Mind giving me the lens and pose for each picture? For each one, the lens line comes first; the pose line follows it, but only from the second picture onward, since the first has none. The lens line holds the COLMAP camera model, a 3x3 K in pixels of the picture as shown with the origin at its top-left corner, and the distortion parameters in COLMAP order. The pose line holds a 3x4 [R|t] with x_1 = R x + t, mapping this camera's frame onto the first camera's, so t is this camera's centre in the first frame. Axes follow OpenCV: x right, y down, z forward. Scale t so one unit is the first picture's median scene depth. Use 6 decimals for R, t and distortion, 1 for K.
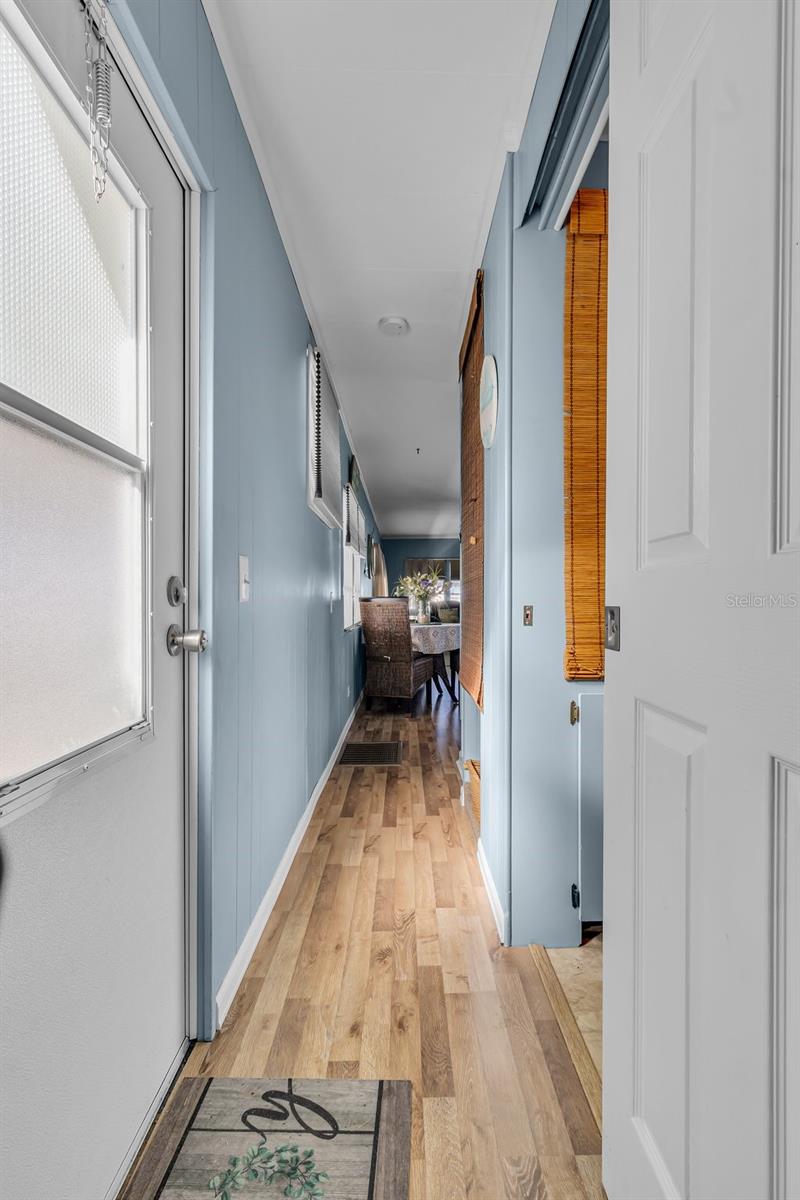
lens RADIAL K [[521.8, 0, 405.1], [0, 521.8, 602.6], [0, 0, 1]] dist [0.007278, 0.000696]
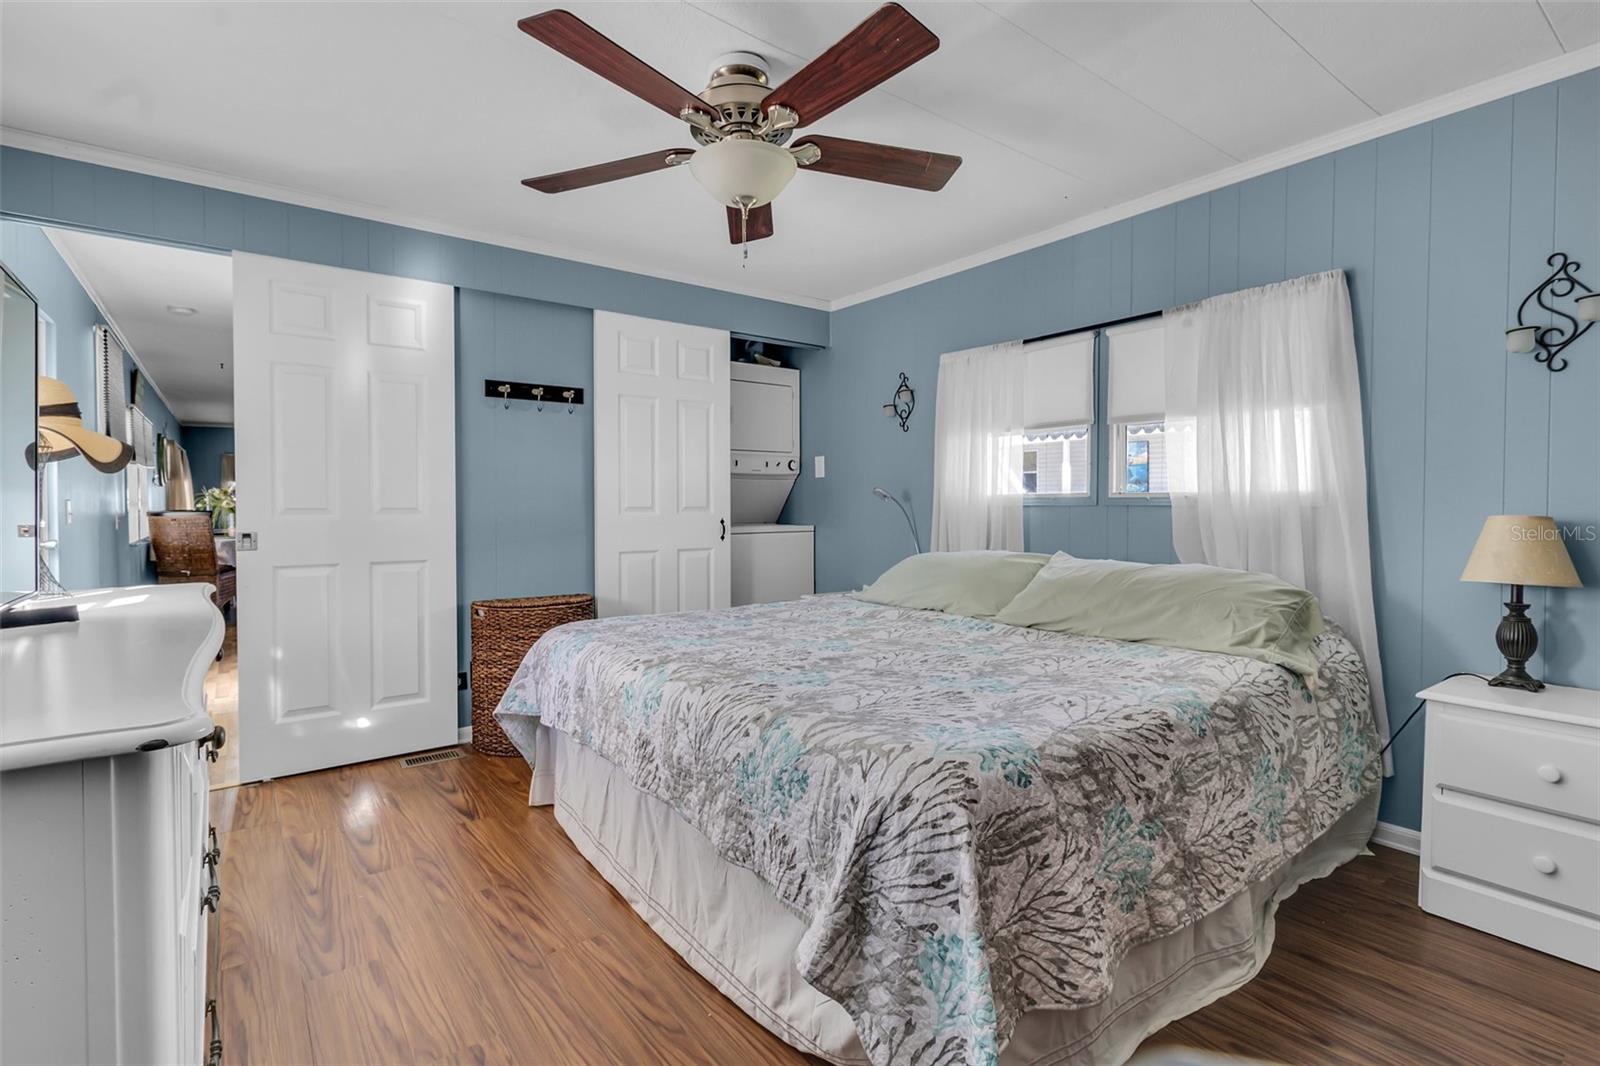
lens RADIAL K [[756.8, 0, 818.2], [0, 756.8, 517.5], [0, 0, 1]] dist [-0.004233, -0.000925]
pose [[0.797459, -0.013329, 0.603226, 0.060271], [0.003770, 0.999847, 0.017109, -0.018625], [-0.603362, -0.011369, 0.797387, -0.856554]]
